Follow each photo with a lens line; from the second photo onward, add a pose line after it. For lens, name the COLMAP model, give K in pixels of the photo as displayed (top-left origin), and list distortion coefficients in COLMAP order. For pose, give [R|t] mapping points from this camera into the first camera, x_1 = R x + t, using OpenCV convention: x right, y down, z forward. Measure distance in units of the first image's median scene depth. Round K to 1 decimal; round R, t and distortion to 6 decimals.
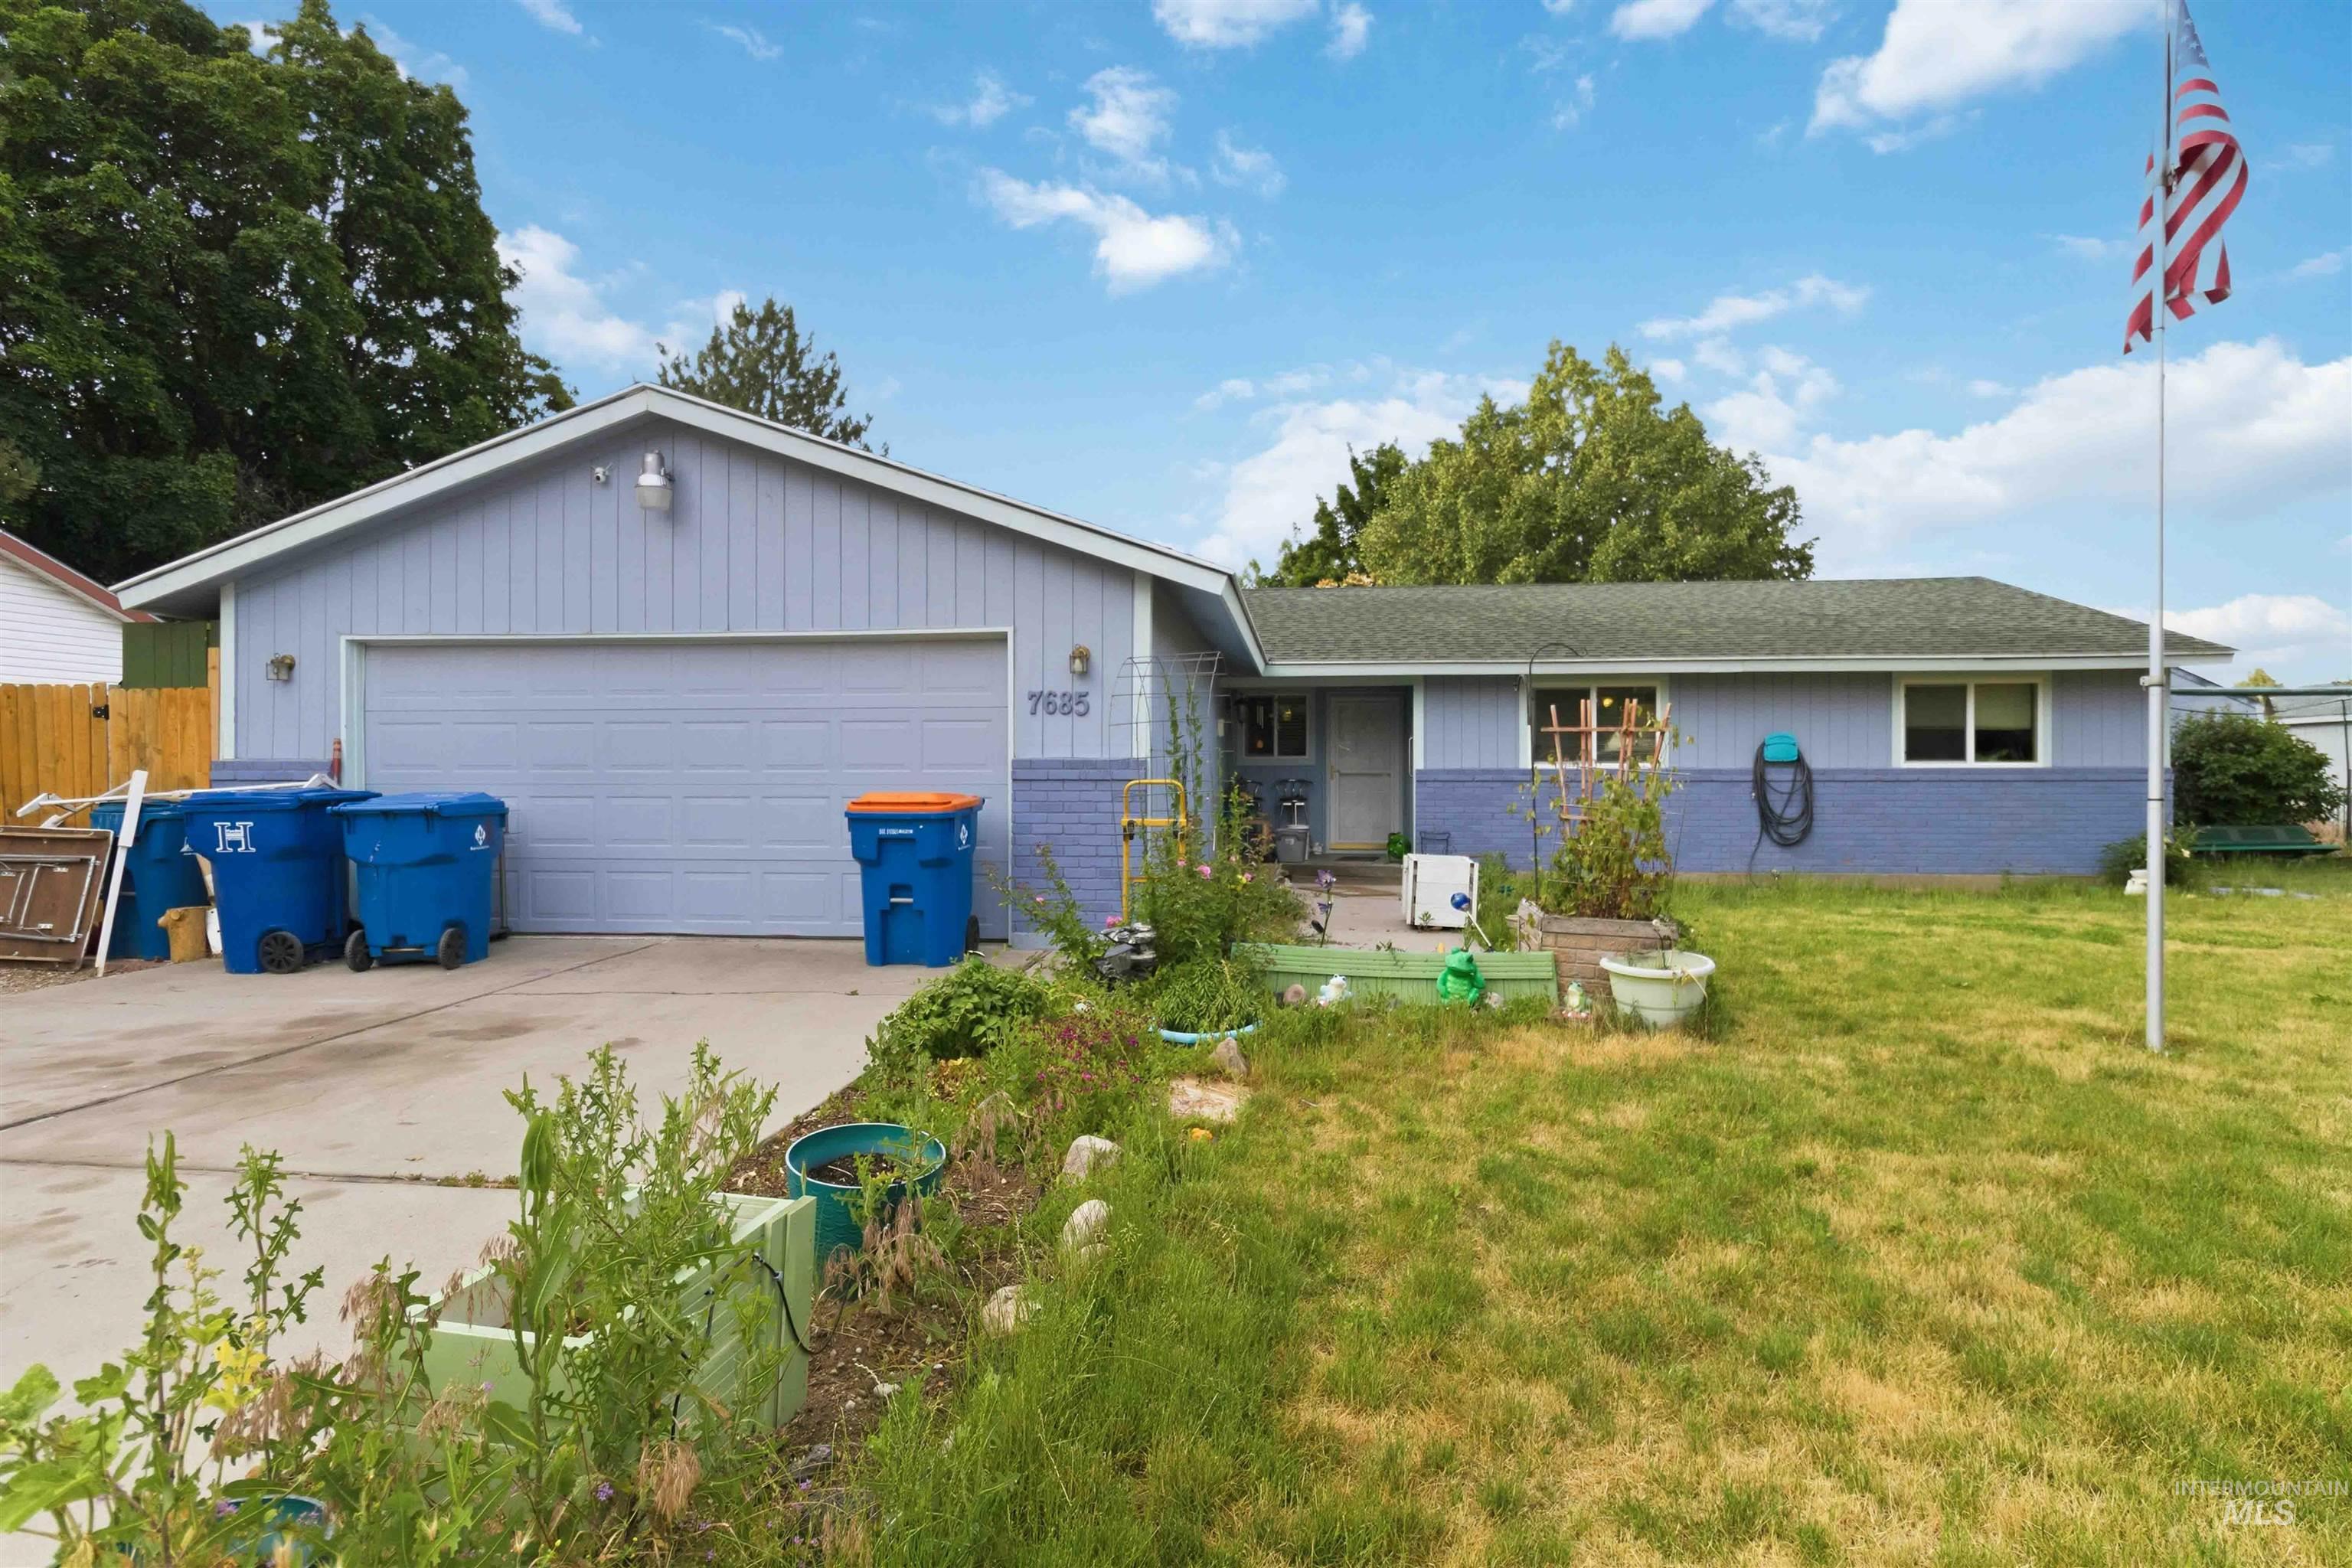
lens RADIAL K [[1094.3, 0, 1186.9], [0, 1094.3, 777.0], [0, 0, 1]] dist [0.000097, -0.000144]
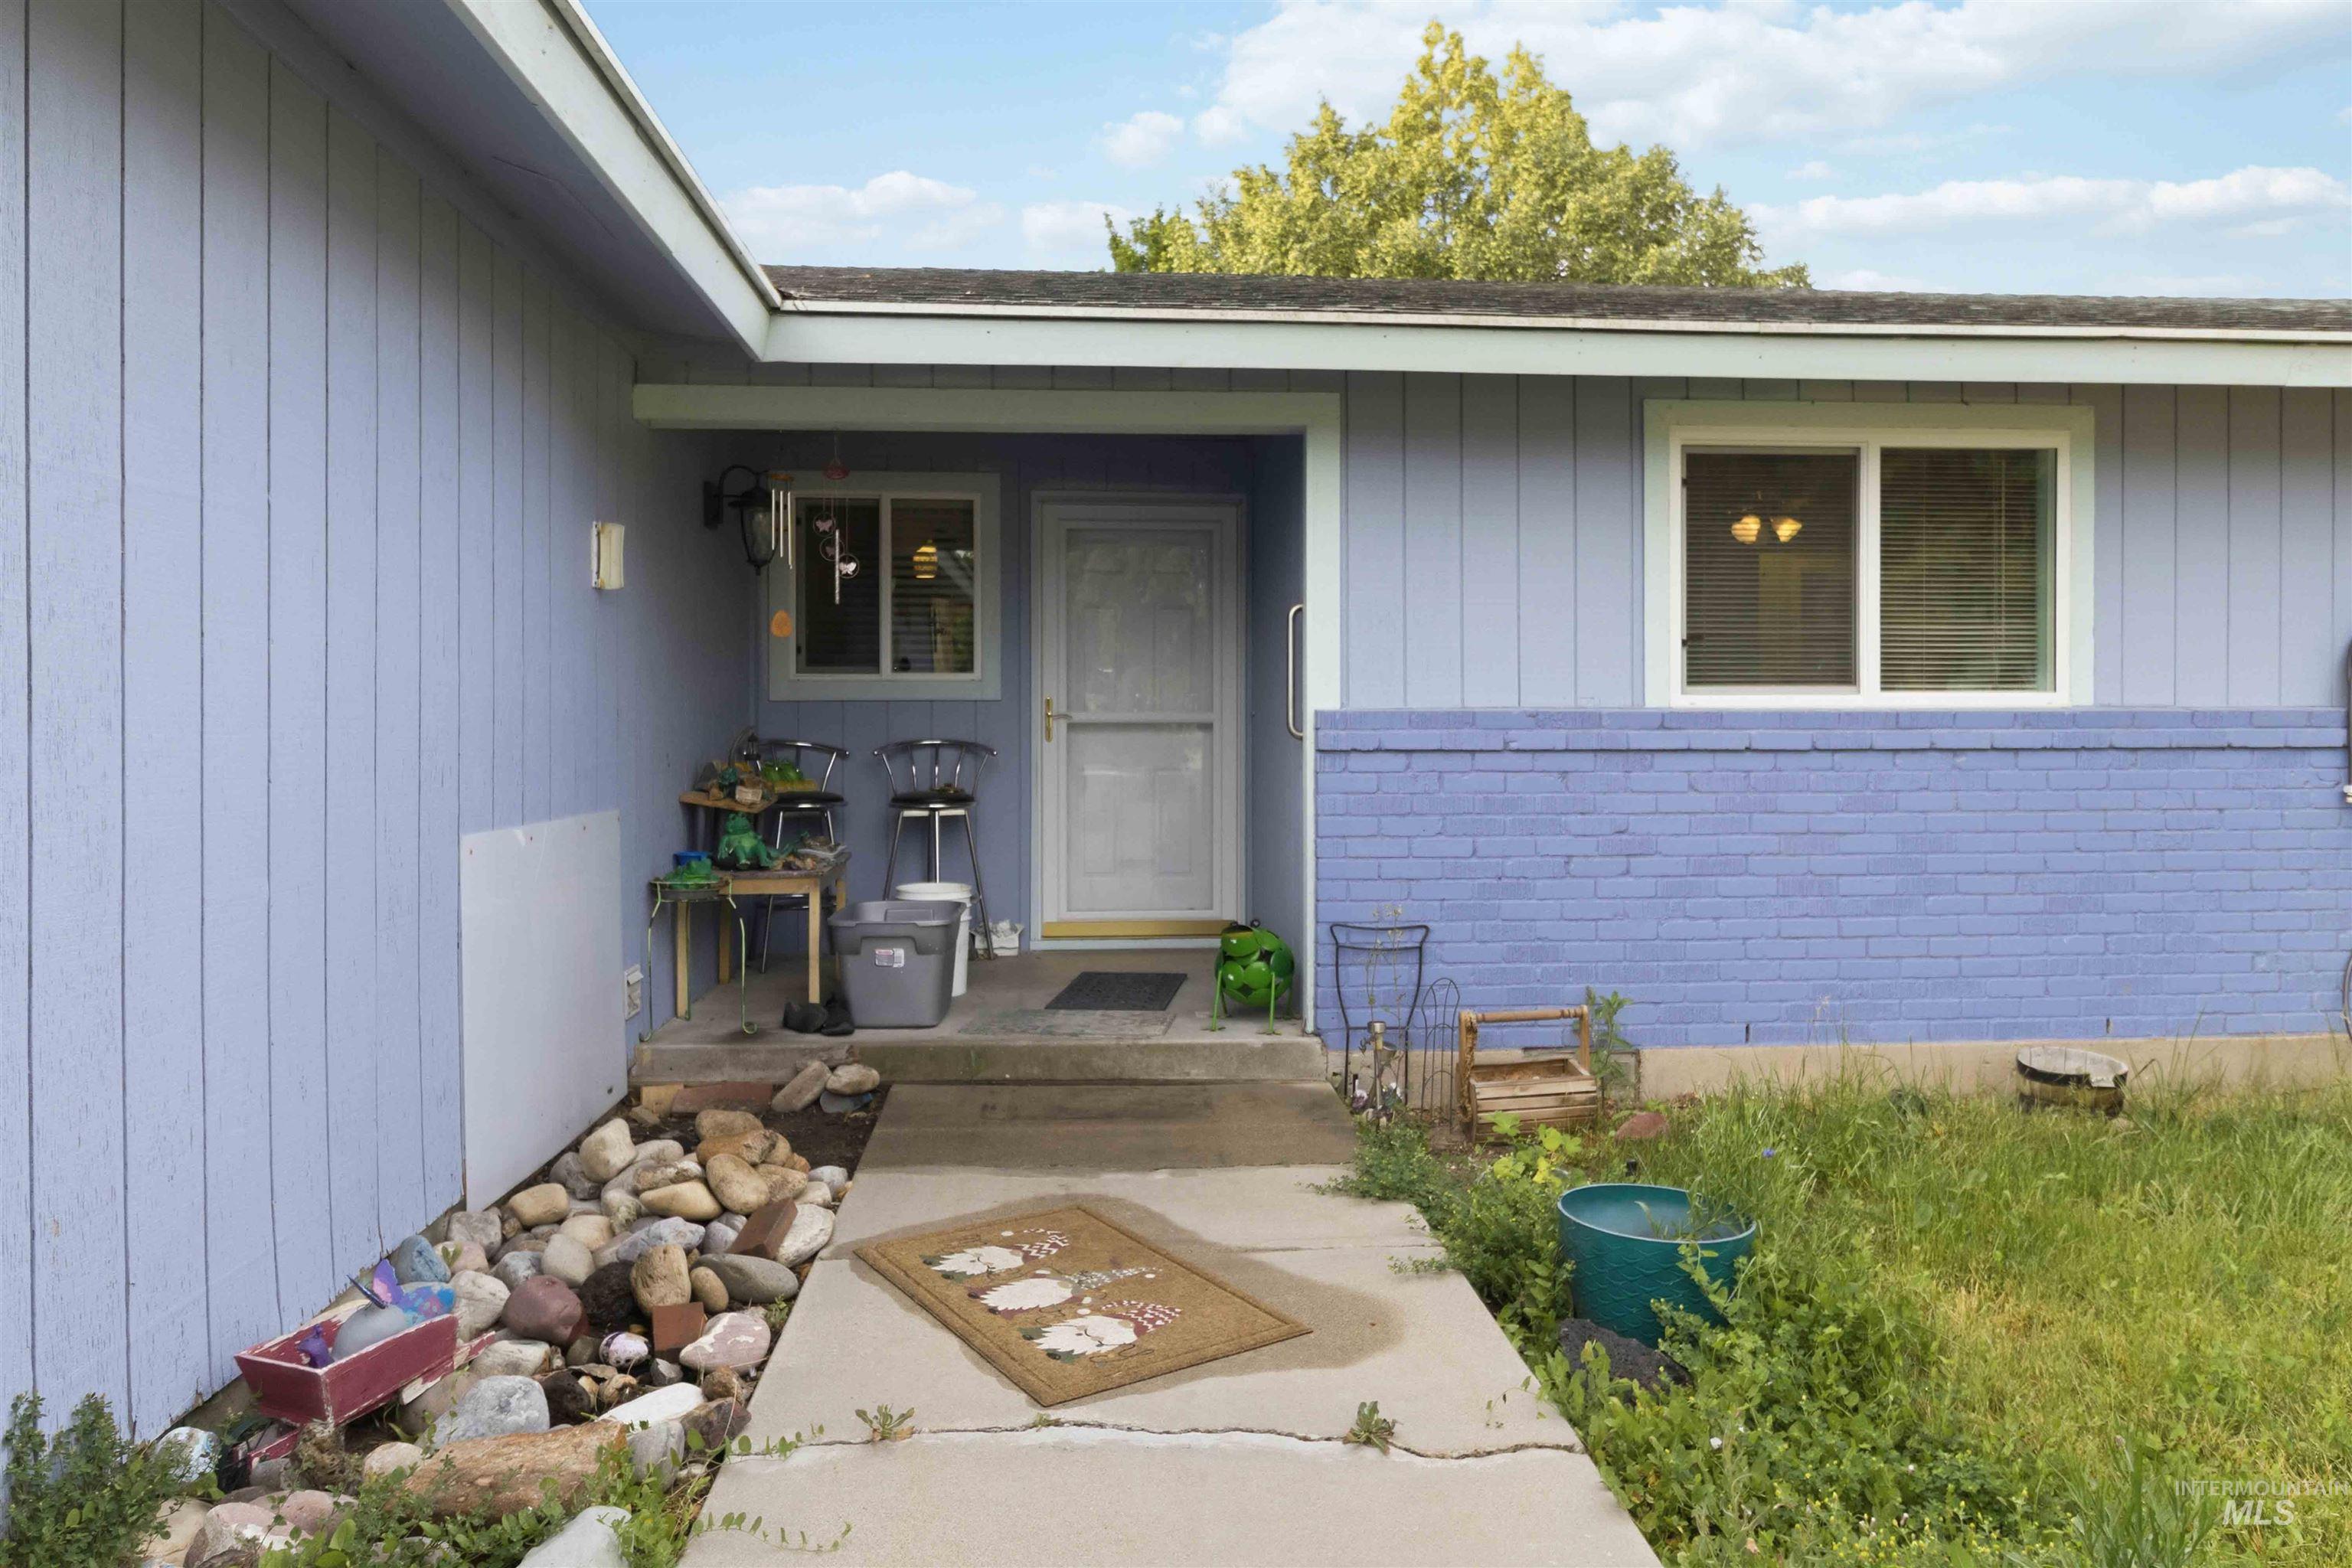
lens RADIAL K [[1431.1, 0, 1176.0], [0, 1431.1, 725.0], [0, 0, 1]] dist [-0.000254, 0.000030]
pose [[0.981504, -0.001327, 0.191437, 0.104291], [0.000833, 0.999996, 0.002662, -0.004791], [-0.191439, -0.002454, 0.981501, 0.660573]]
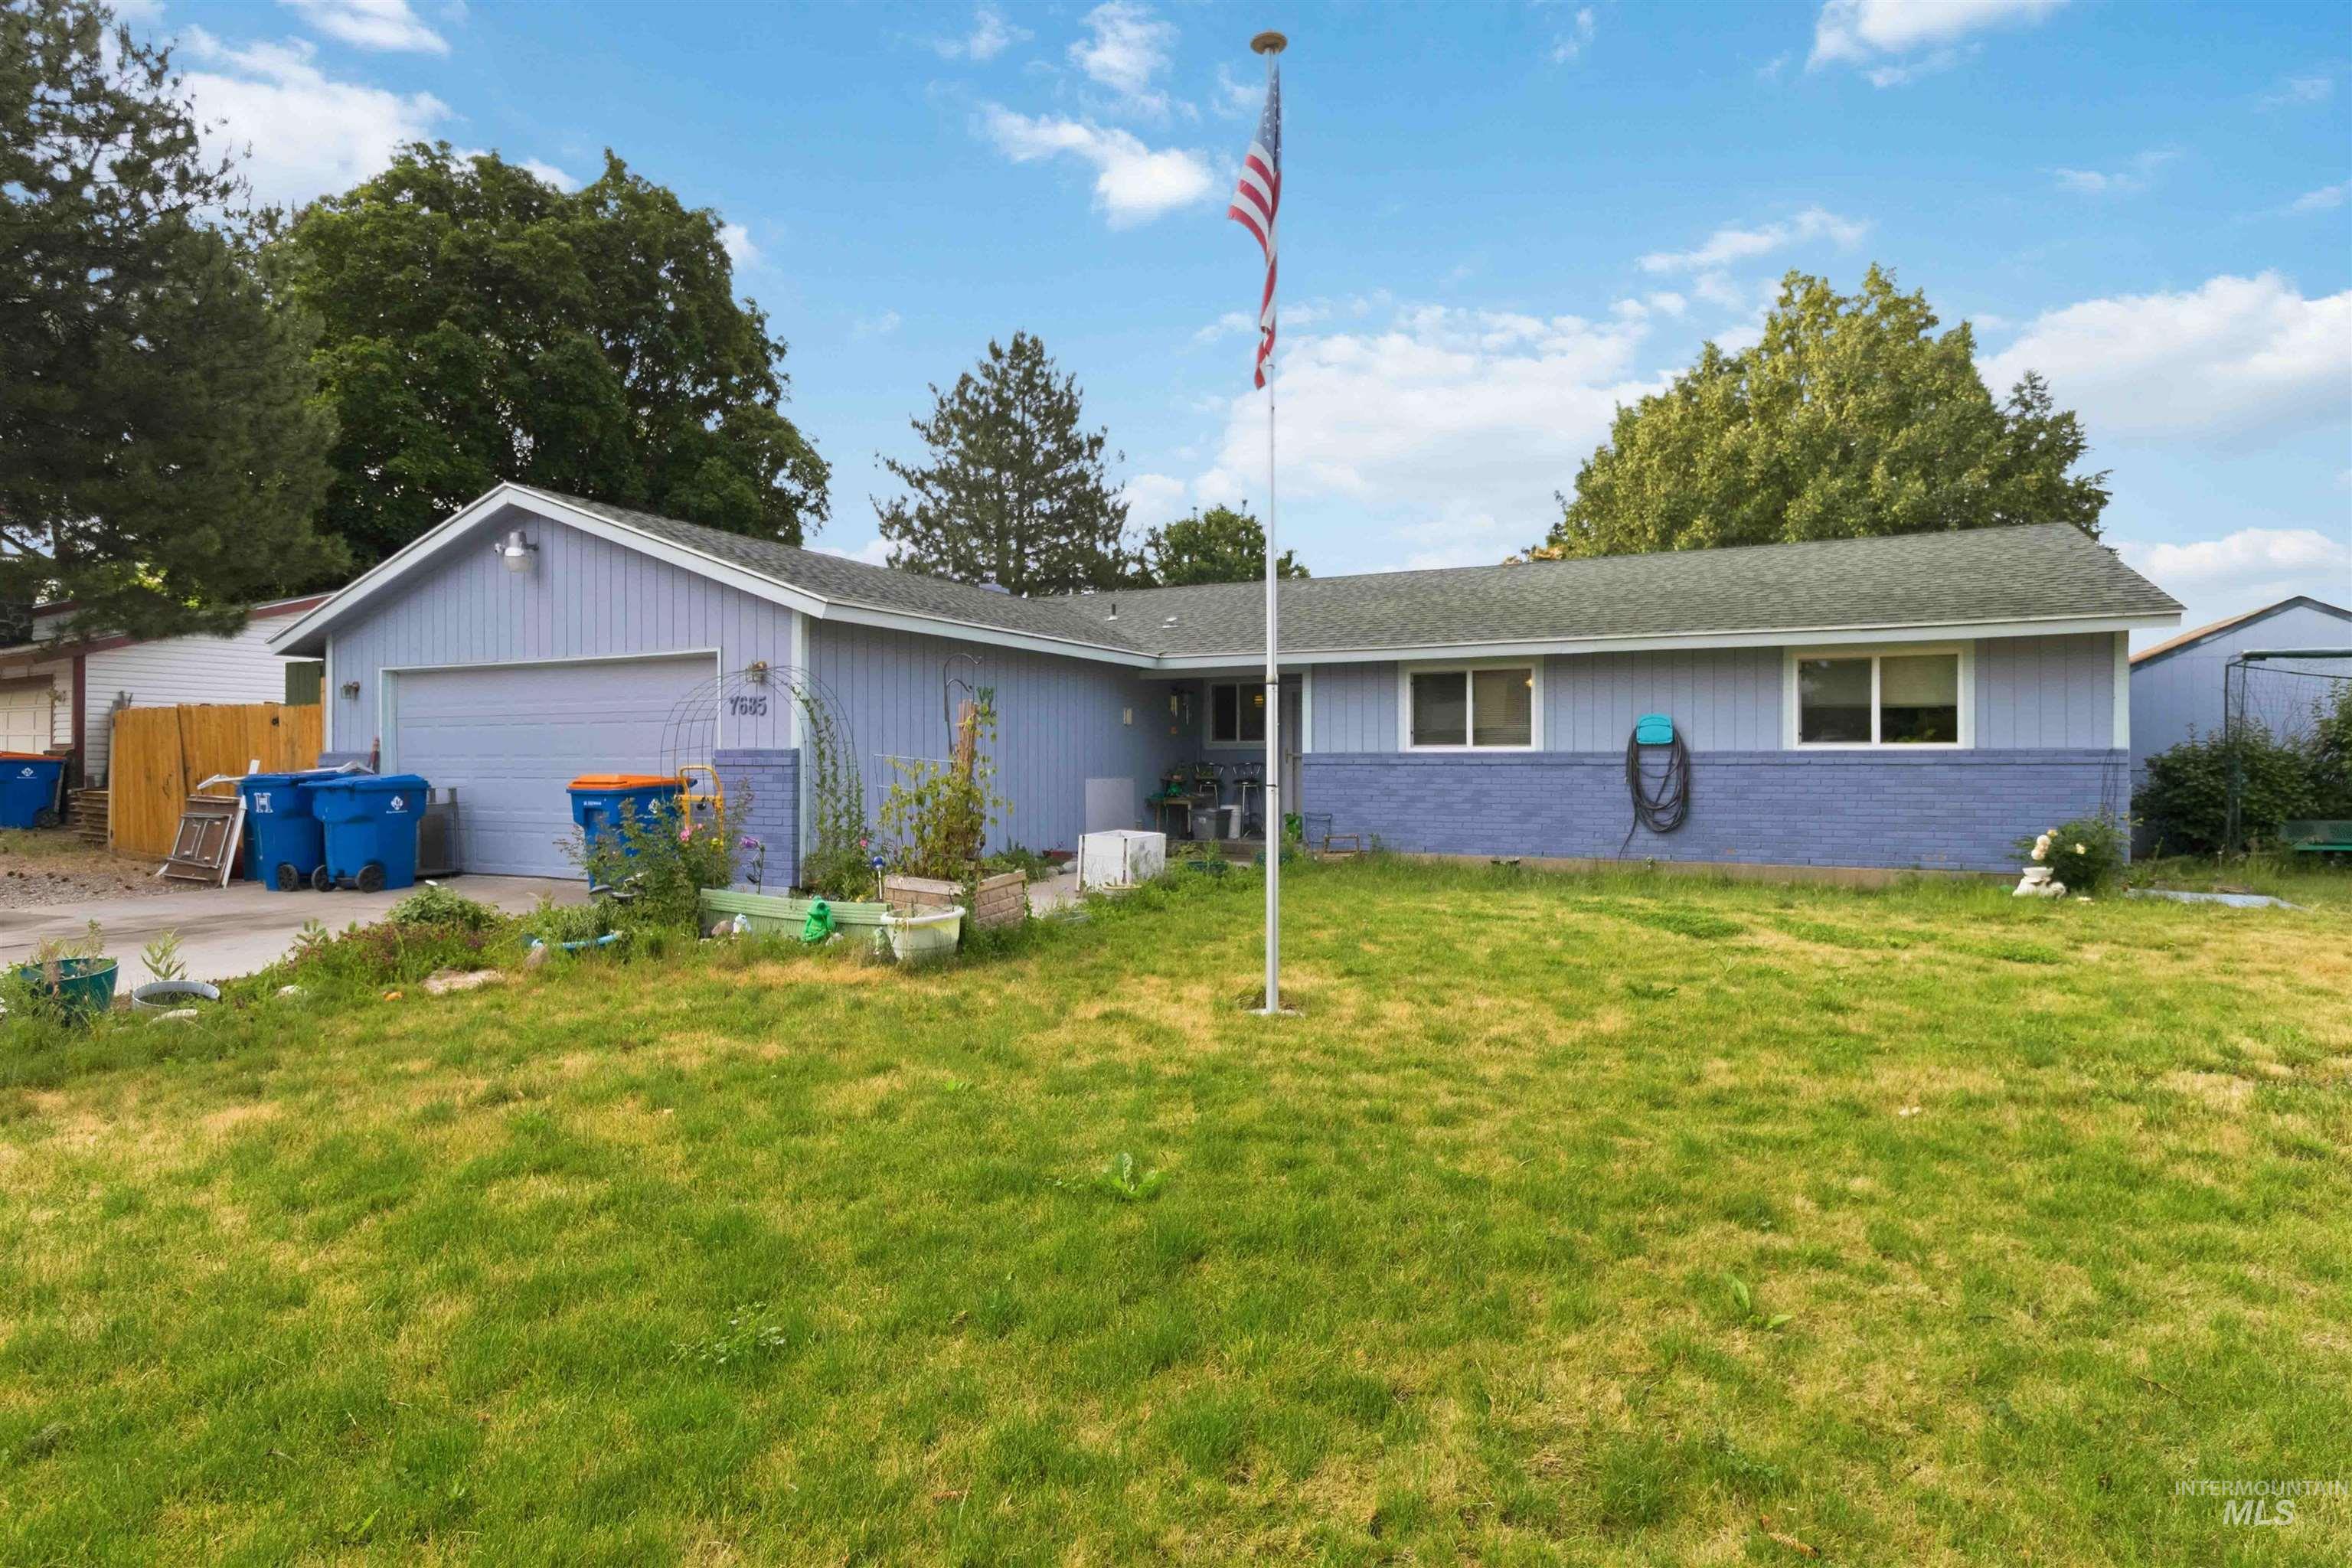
lens RADIAL K [[1112.5, 0, 1197.4], [0, 1112.5, 746.7], [0, 0, 1]] dist [-0.000091, 0.000929]
pose [[0.948436, -0.006073, -0.316912, 0.471383], [0.002496, 0.999929, -0.011693, -0.001526], [0.316960, 0.010299, 0.948383, -0.043216]]
